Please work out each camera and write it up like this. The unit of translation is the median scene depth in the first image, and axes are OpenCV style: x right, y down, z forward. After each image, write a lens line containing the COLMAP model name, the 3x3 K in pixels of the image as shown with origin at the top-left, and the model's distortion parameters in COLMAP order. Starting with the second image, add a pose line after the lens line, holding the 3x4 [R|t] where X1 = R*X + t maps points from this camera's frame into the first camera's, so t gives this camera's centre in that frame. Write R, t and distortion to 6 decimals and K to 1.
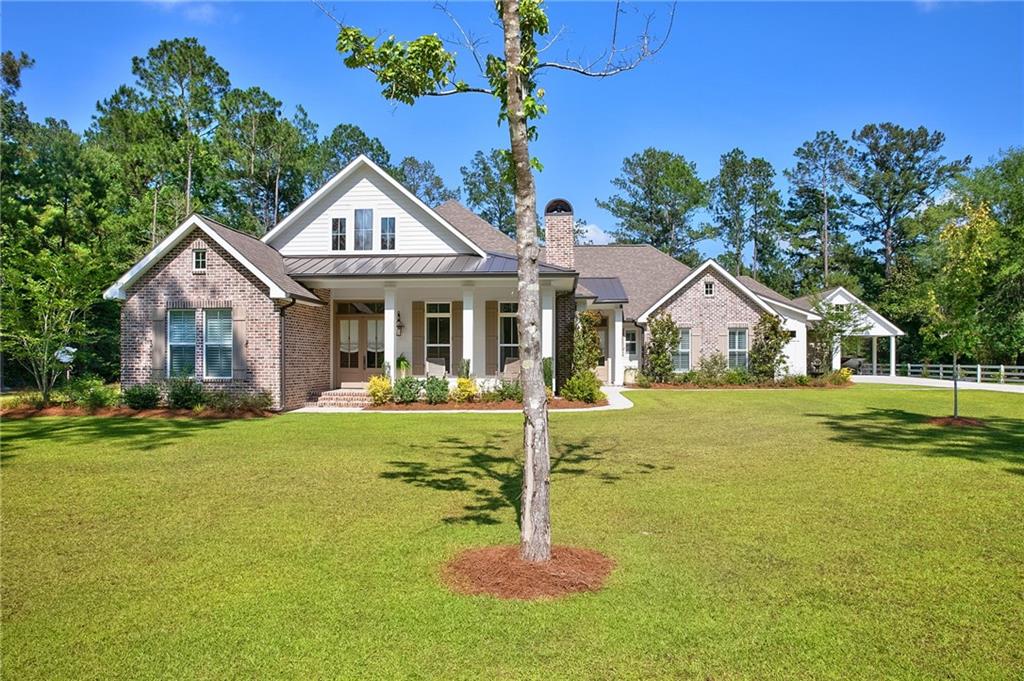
lens RADIAL K [[707.0, 0, 516.9], [0, 707.0, 369.1], [0, 0, 1]] dist [-0.041200, 0.000649]
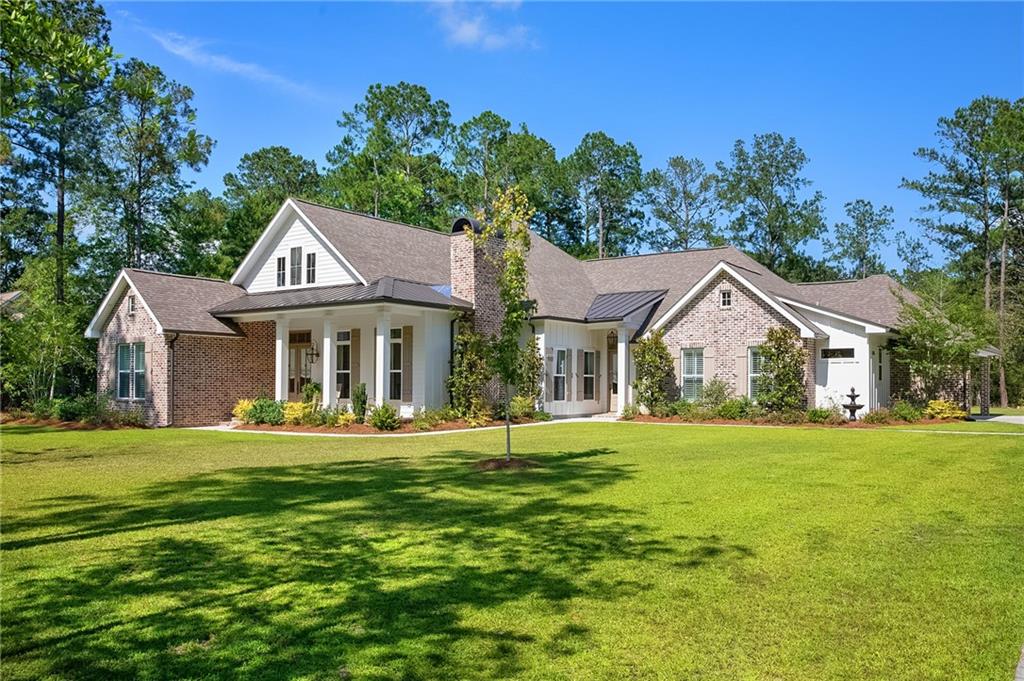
lens RADIAL K [[816.5, 0, 503.5], [0, 816.5, 382.5], [0, 0, 1]] dist [-0.031862, 0.037484]
pose [[0.845202, 0.000965, -0.534446, 0.729054], [-0.011461, 0.999801, -0.016318, -0.000283], [0.534324, 0.019917, 0.845045, 0.105538]]
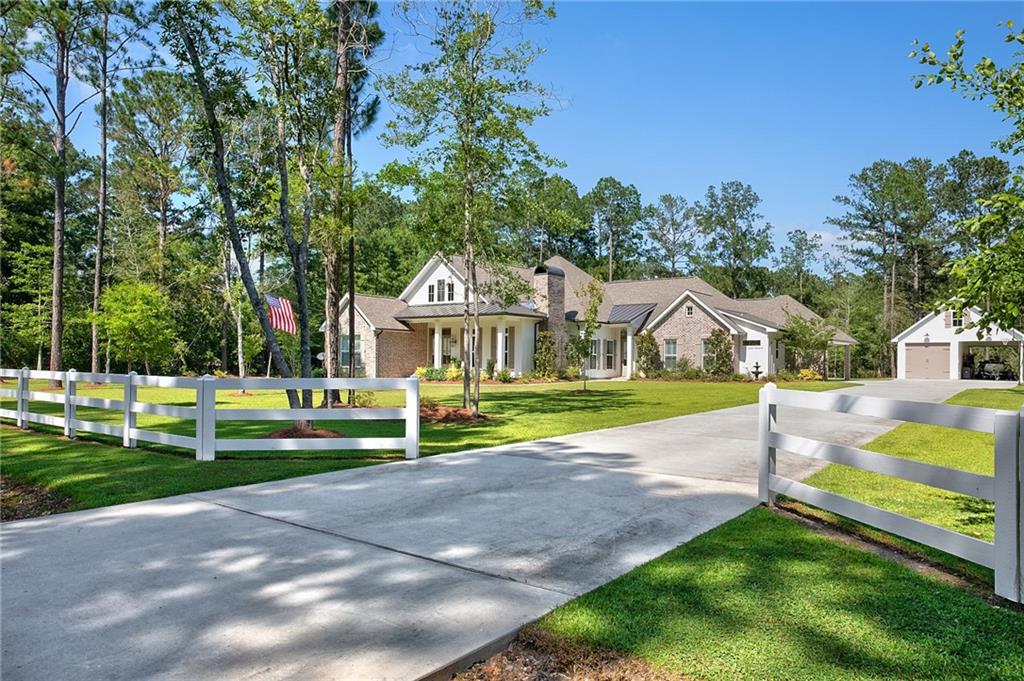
lens RADIAL K [[707.0, 0, 516.9], [0, 707.0, 369.1], [0, 0, 1]] dist [-0.041200, 0.000649]
pose [[0.843182, 0.010858, -0.537519, 0.969915], [-0.016231, 0.999854, -0.005264, 0.018964], [0.537384, 0.013163, 0.843235, -0.482162]]
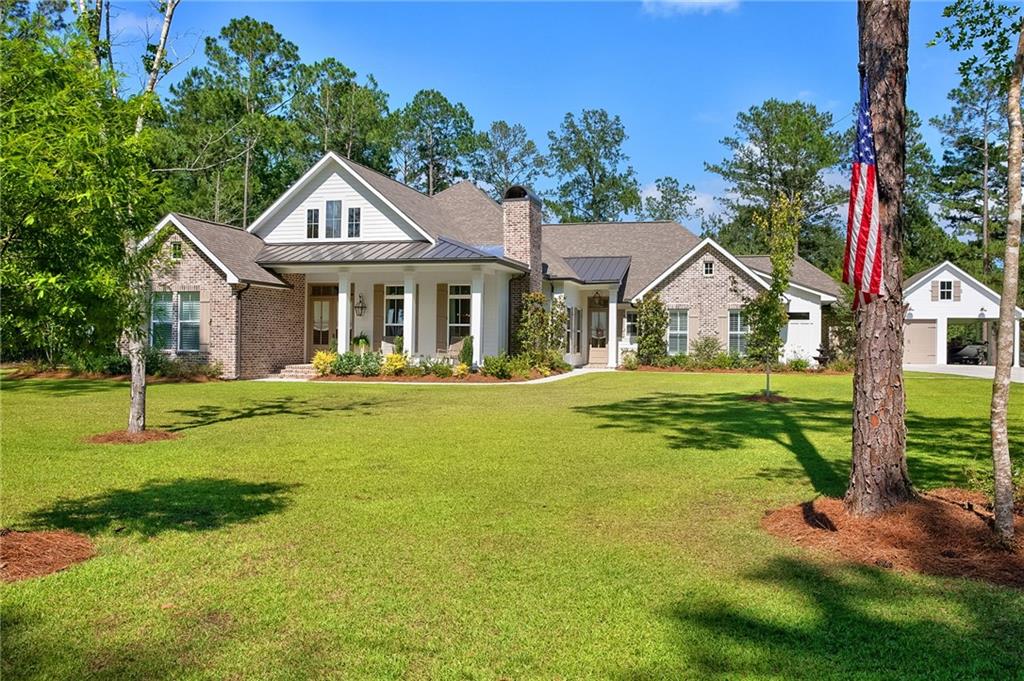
lens RADIAL K [[846.2, 0, 512.0], [0, 846.2, 340.5], [0, 0, 1]] dist [-0.009733, 0.007846]
pose [[0.978103, 0.010253, -0.207871, 0.330214], [-0.014270, 0.999739, -0.017834, 0.010865], [0.207634, 0.020410, 0.977994, -0.229396]]
